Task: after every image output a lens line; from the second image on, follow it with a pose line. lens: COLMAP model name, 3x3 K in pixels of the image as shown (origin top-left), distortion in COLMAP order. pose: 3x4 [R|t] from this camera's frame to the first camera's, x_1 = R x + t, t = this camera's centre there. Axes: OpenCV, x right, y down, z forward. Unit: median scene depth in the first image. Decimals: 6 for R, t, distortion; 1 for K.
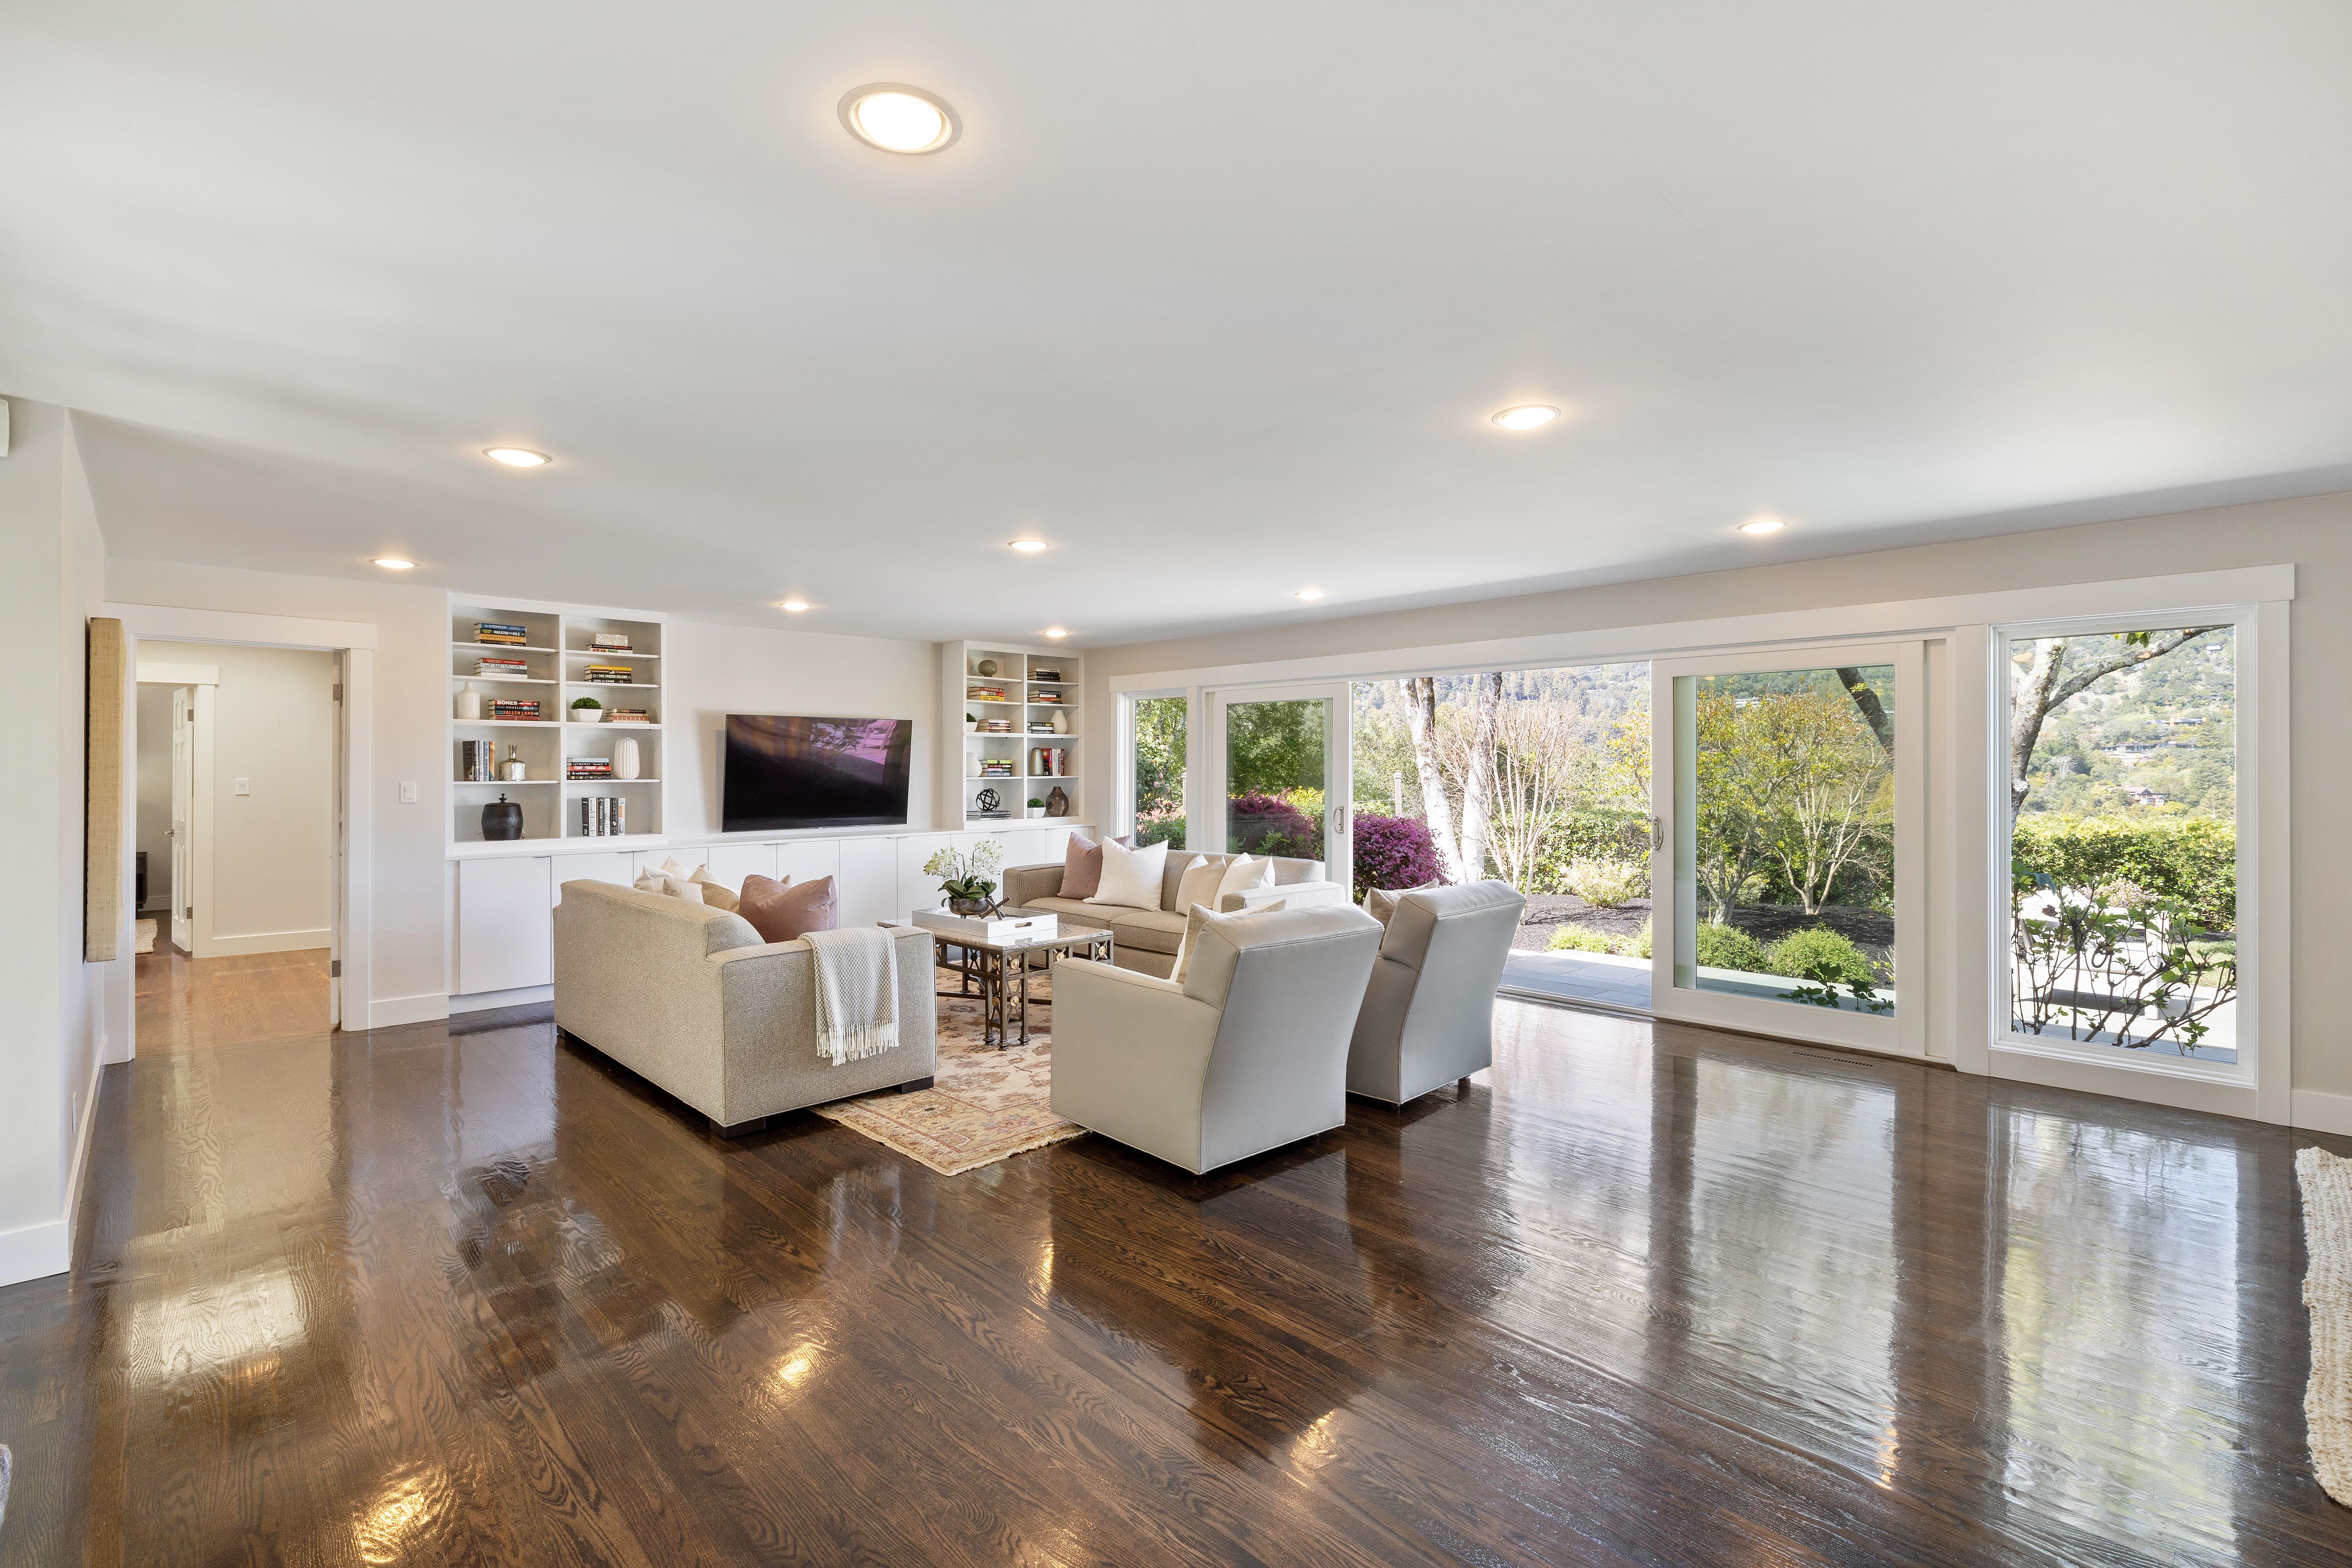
lens RADIAL K [[1061.1, 0, 1153.6], [0, 1061.1, 769.8], [0, 0, 1]] dist [0.007186, 0.000441]
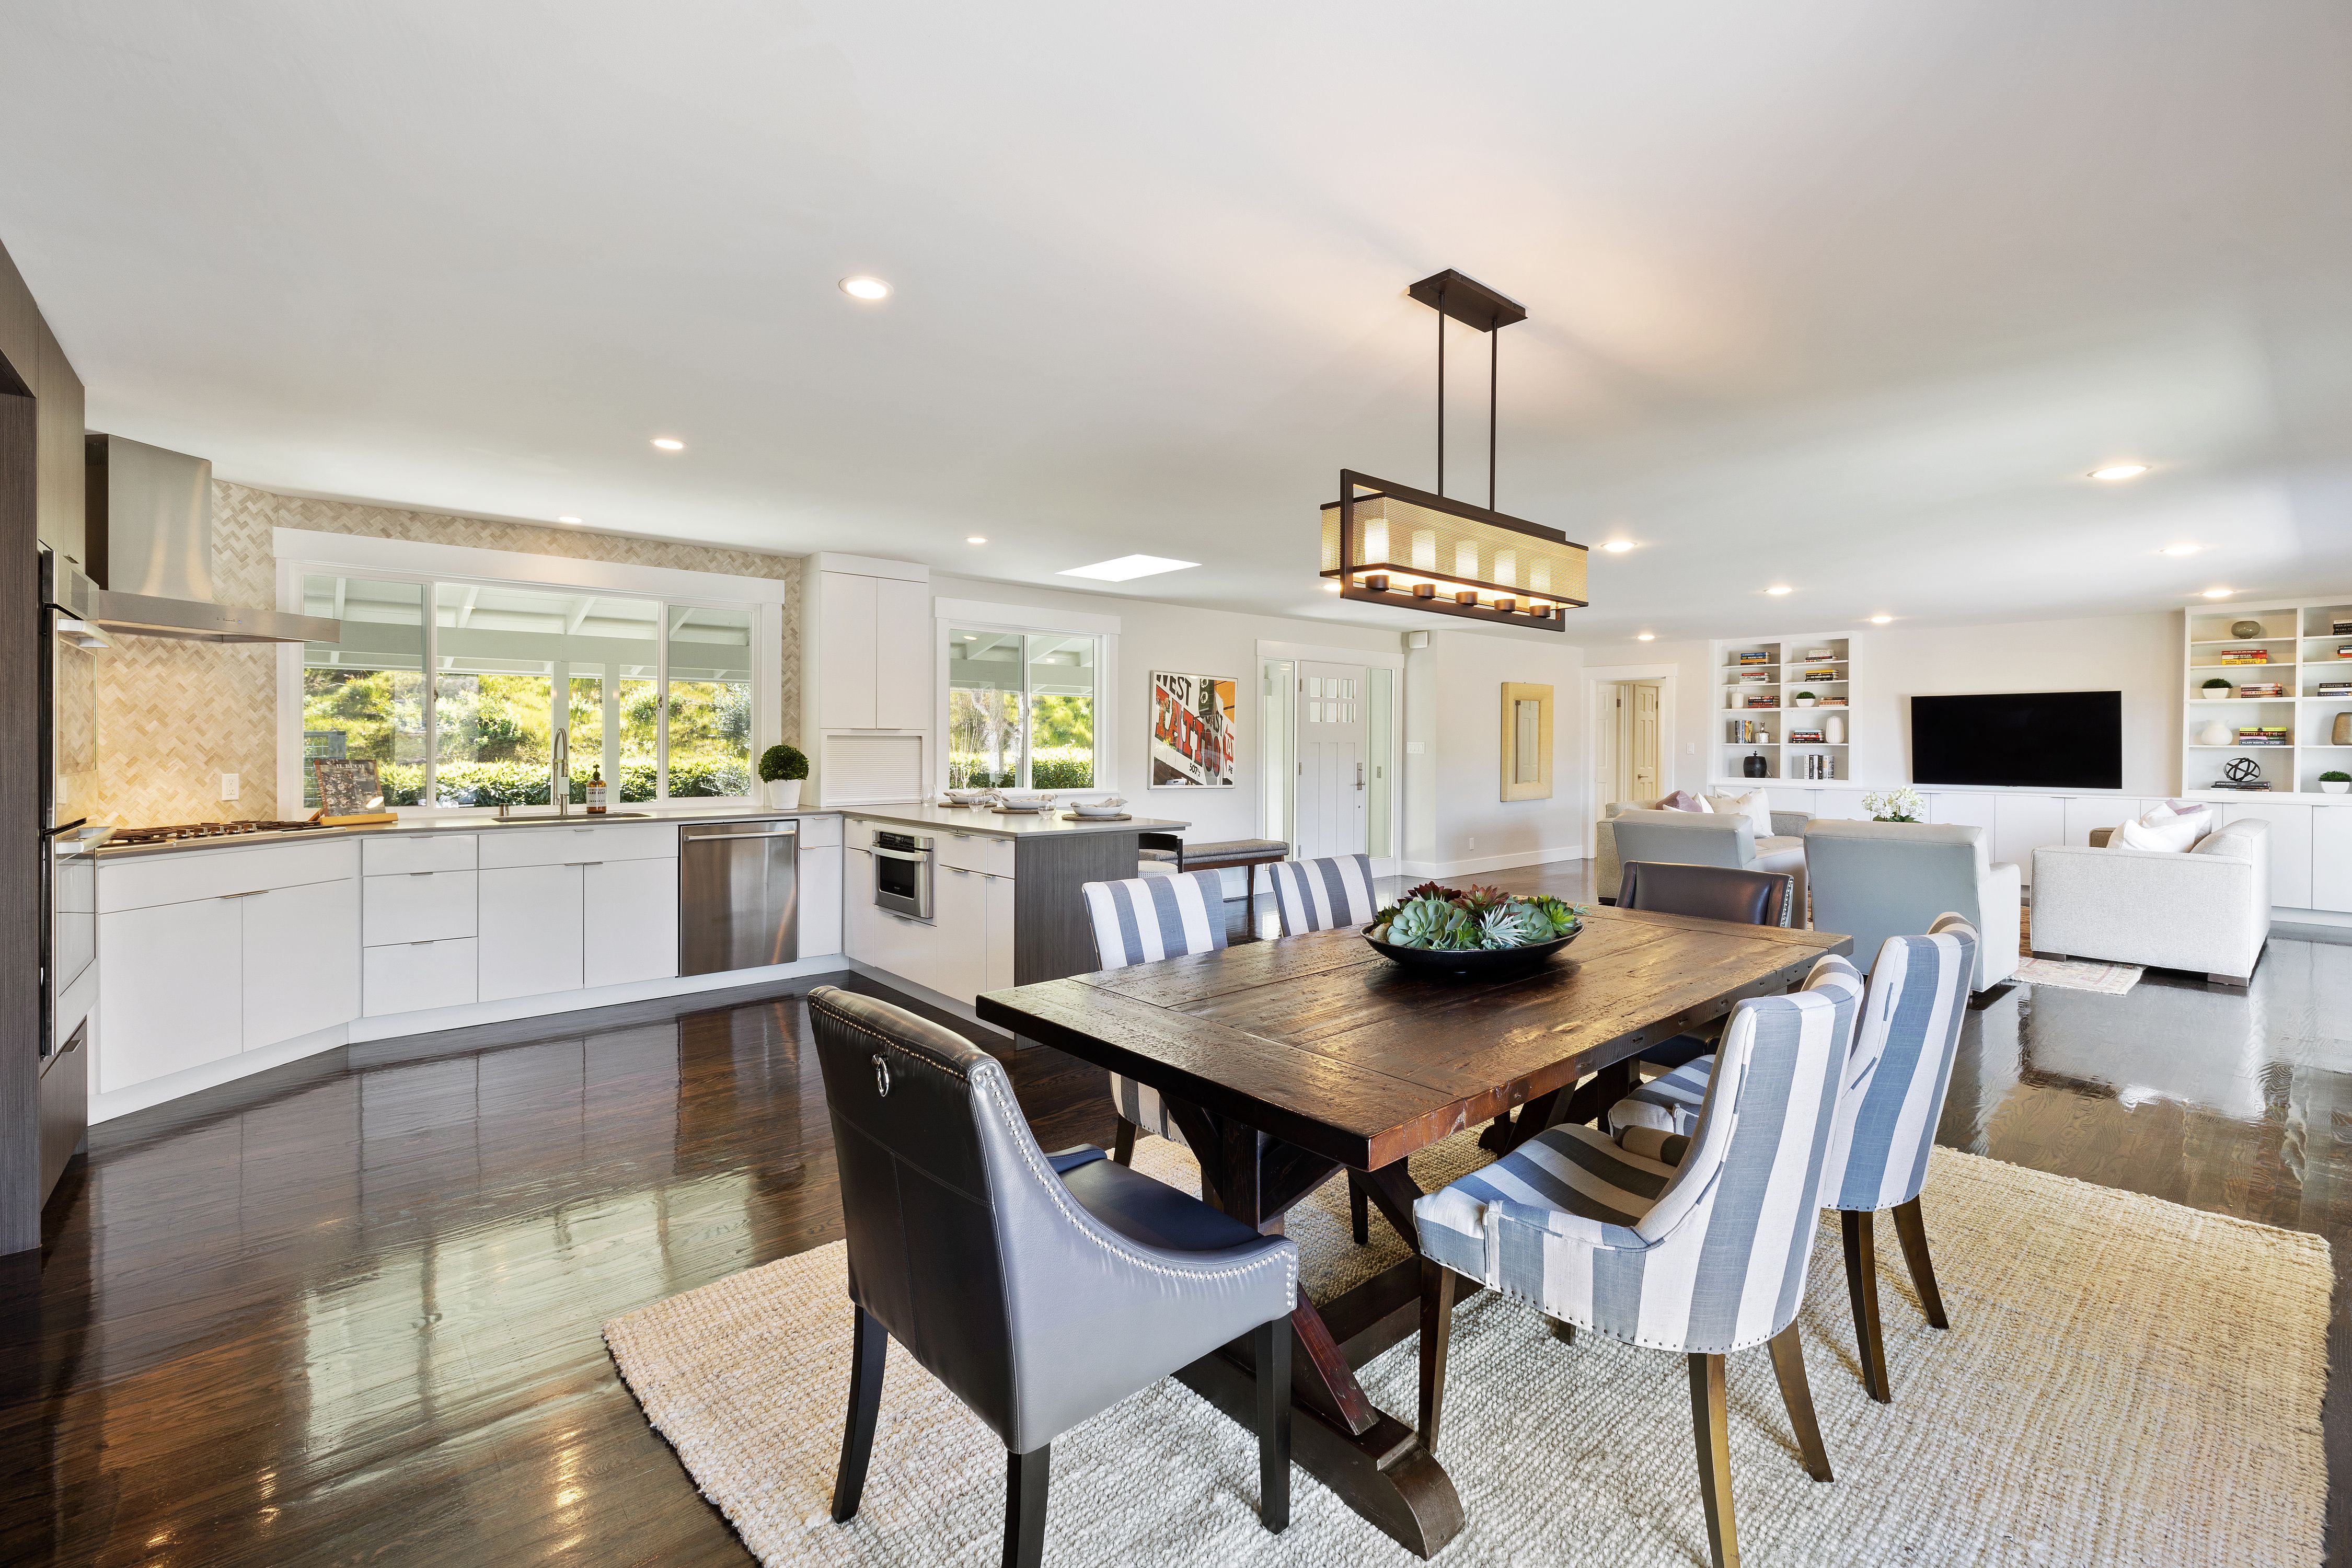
lens RADIAL K [[1017.3, 0, 1174.8], [0, 1017.3, 746.2], [0, 0, 1]] dist [-0.002802, 0.001539]
pose [[-0.042870, 0.005259, -0.999067, 1.006850], [-0.007185, 0.999959, 0.005572, 0.011517], [0.999055, 0.007417, -0.042831, 0.127601]]
